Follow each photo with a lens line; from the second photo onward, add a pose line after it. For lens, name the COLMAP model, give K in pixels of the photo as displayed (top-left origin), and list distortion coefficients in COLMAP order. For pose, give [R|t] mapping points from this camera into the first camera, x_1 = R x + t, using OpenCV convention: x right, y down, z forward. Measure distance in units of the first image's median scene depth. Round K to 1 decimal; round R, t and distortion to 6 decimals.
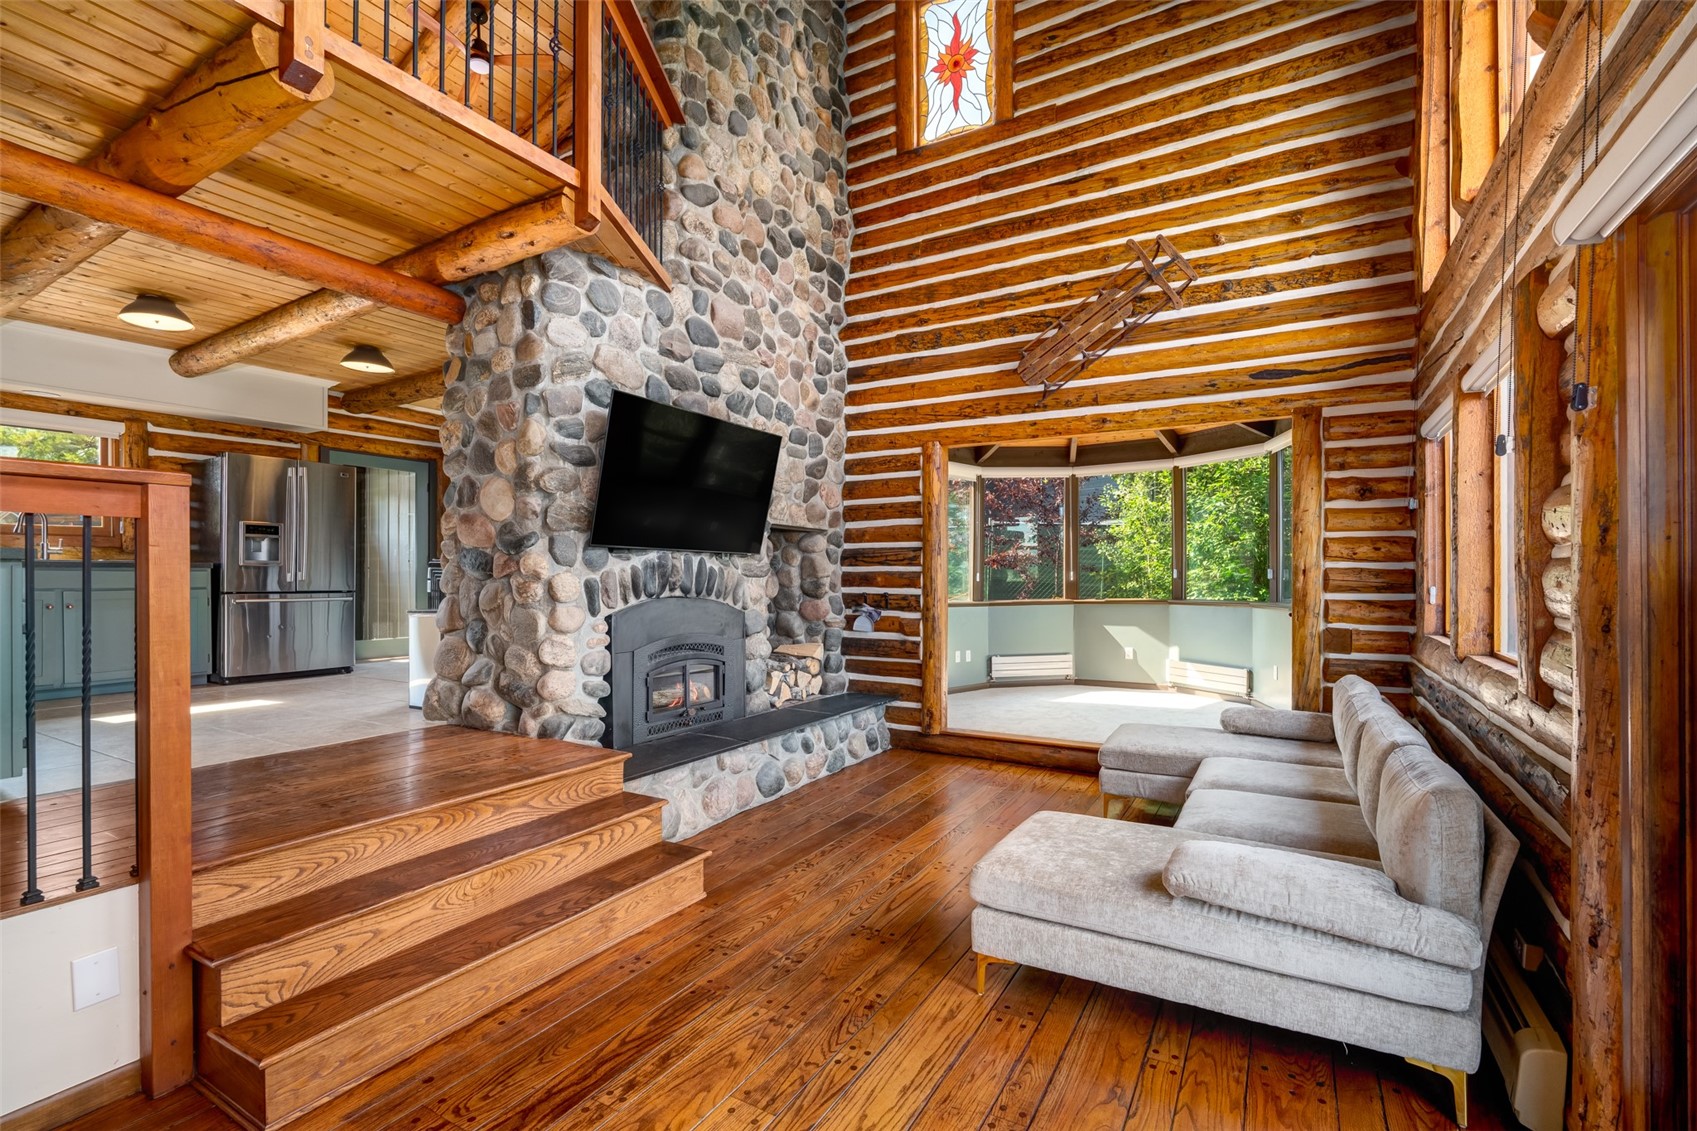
lens RADIAL K [[742.8, 0, 848.5], [0, 742.8, 565.5], [0, 0, 1]] dist [-0.001179, 0.000037]
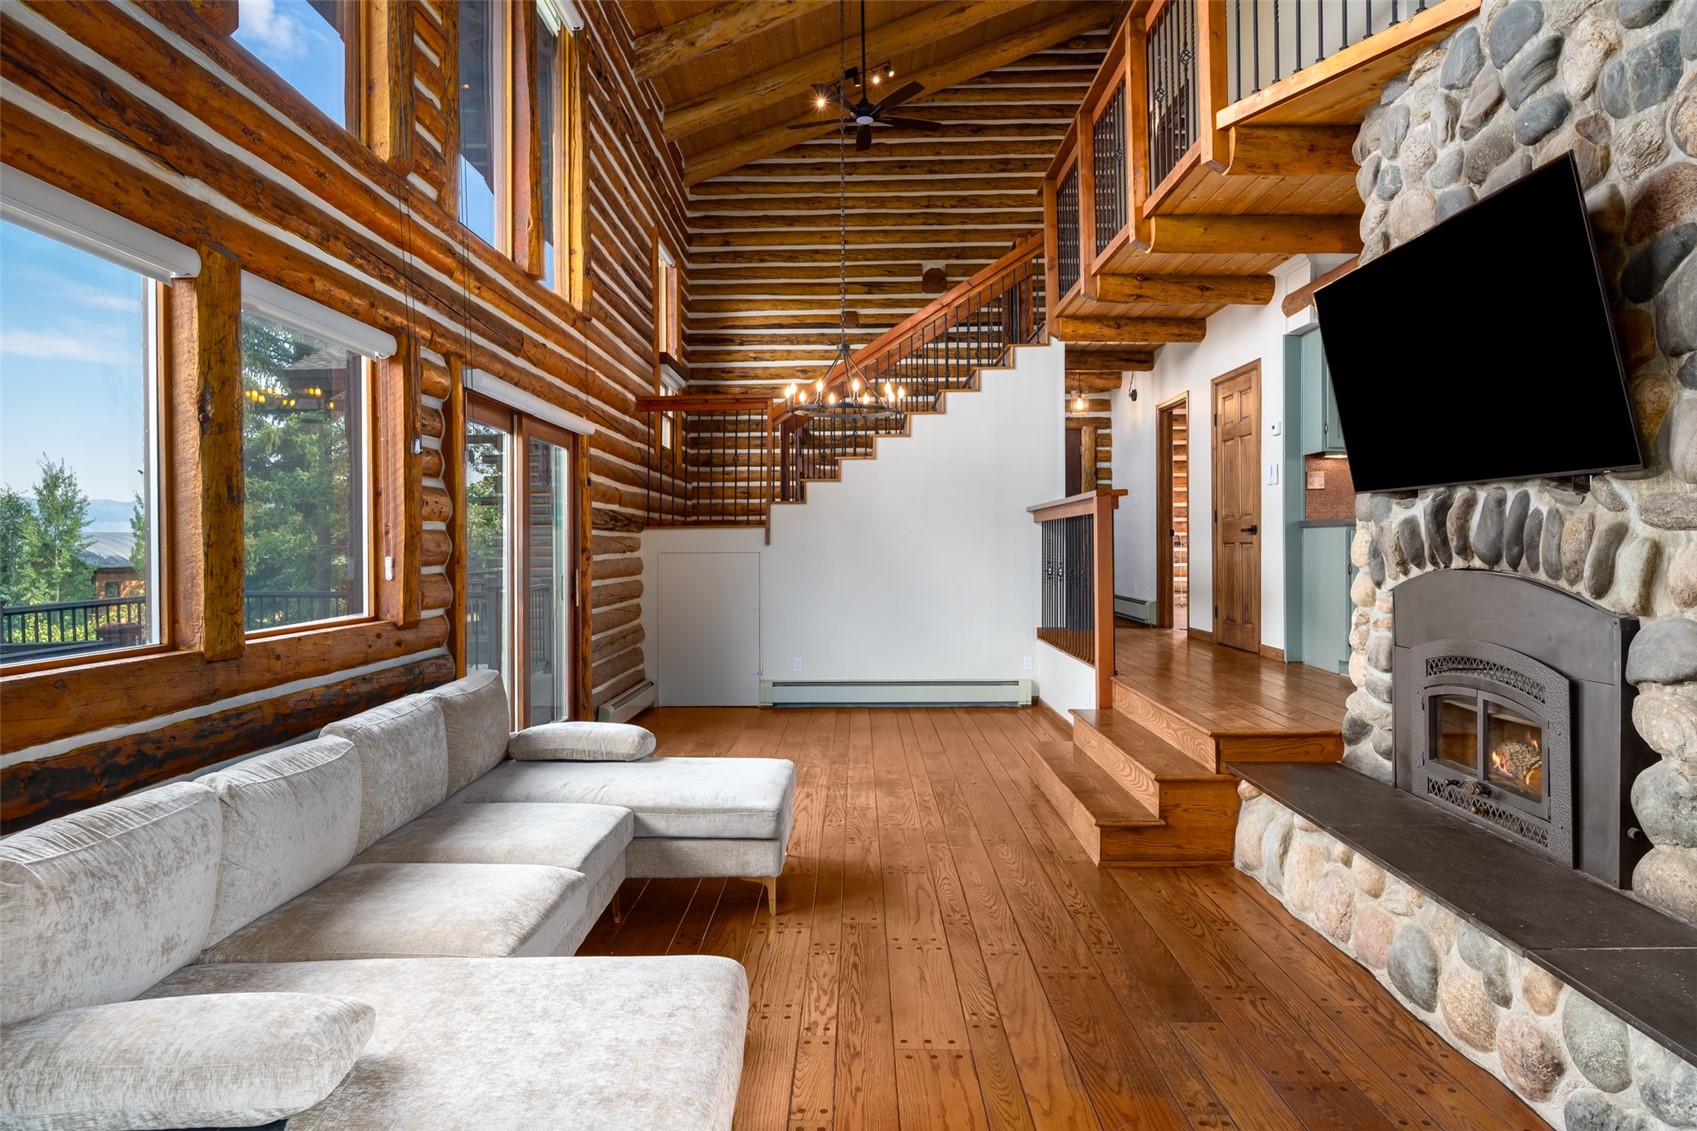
lens RADIAL K [[1093.1, 0, 848.5], [0, 1093.1, 565.5], [0, 0, 1]] dist [-0.025495, -0.000329]
pose [[-0.868323, 0.017083, -0.495705, 0.866591], [0.015654, 0.999853, 0.007036, 0.042766], [0.495752, -0.001650, -0.868462, 2.291845]]
